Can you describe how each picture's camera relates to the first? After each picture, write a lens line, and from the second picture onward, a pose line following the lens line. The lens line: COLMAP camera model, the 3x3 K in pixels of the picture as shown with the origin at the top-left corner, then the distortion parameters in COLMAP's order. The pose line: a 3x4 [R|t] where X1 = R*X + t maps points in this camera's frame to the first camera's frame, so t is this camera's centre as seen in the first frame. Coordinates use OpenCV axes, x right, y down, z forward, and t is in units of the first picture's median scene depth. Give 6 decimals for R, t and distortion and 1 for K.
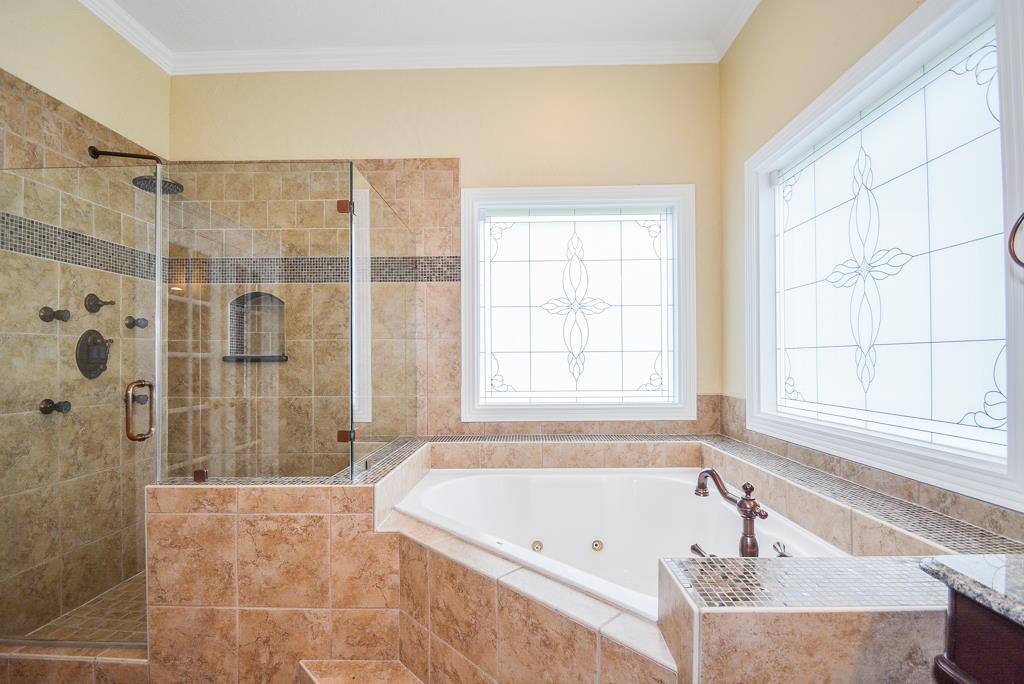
lens RADIAL K [[459.9, 0, 519.1], [0, 459.9, 357.6], [0, 0, 1]] dist [0.002998, -0.011976]
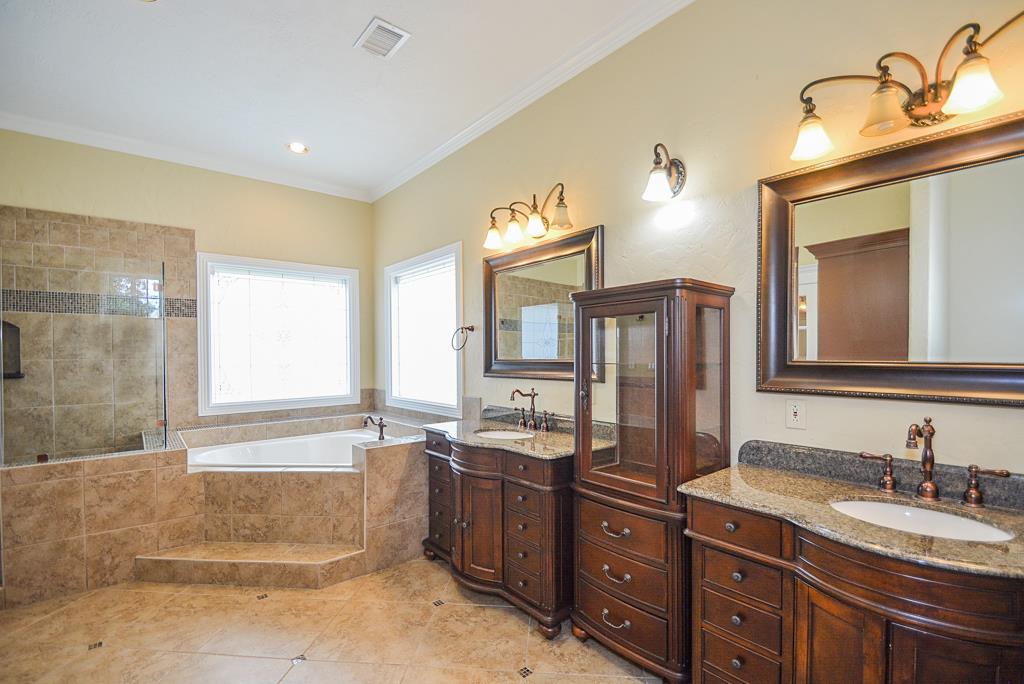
lens RADIAL K [[459.9, 0, 519.1], [0, 459.9, 357.6], [0, 0, 1]] dist [0.002998, -0.011976]
pose [[0.754422, -0.005546, 0.656366, -0.506959], [0.000163, 0.999966, 0.008262, -0.088859], [-0.656389, -0.006126, 0.754397, -1.189673]]
